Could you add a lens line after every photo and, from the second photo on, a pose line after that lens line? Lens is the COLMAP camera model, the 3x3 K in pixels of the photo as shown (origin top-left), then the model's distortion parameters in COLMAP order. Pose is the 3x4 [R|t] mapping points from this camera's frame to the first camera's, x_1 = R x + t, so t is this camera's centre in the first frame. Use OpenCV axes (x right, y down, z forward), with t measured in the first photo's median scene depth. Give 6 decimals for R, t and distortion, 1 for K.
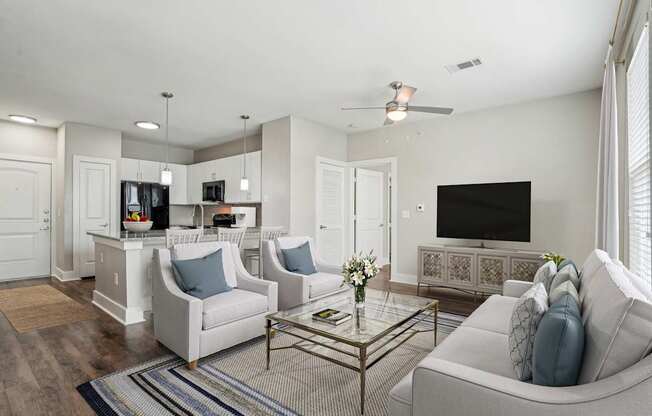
lens RADIAL K [[311.3, 0, 326.0], [0, 311.3, 208.0], [0, 0, 1]] dist [0.000703, 0.000374]
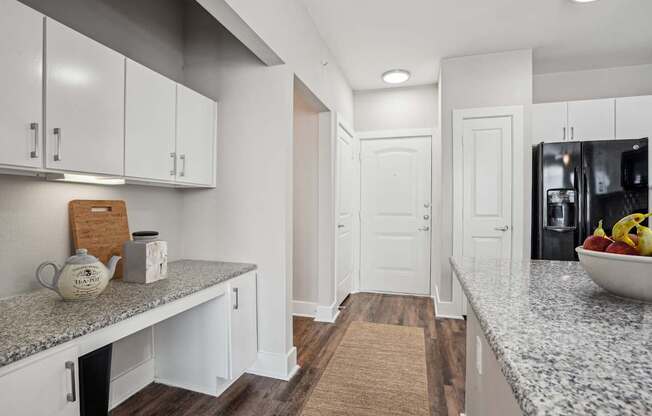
lens RADIAL K [[311.3, 0, 326.0], [0, 311.3, 208.0], [0, 0, 1]] dist [0.000703, 0.000374]
pose [[0.395731, 0.007475, -0.918336, -0.332852], [0.009186, 0.999885, 0.012097, 0.008492], [0.918321, -0.013222, 0.395616, 0.501107]]
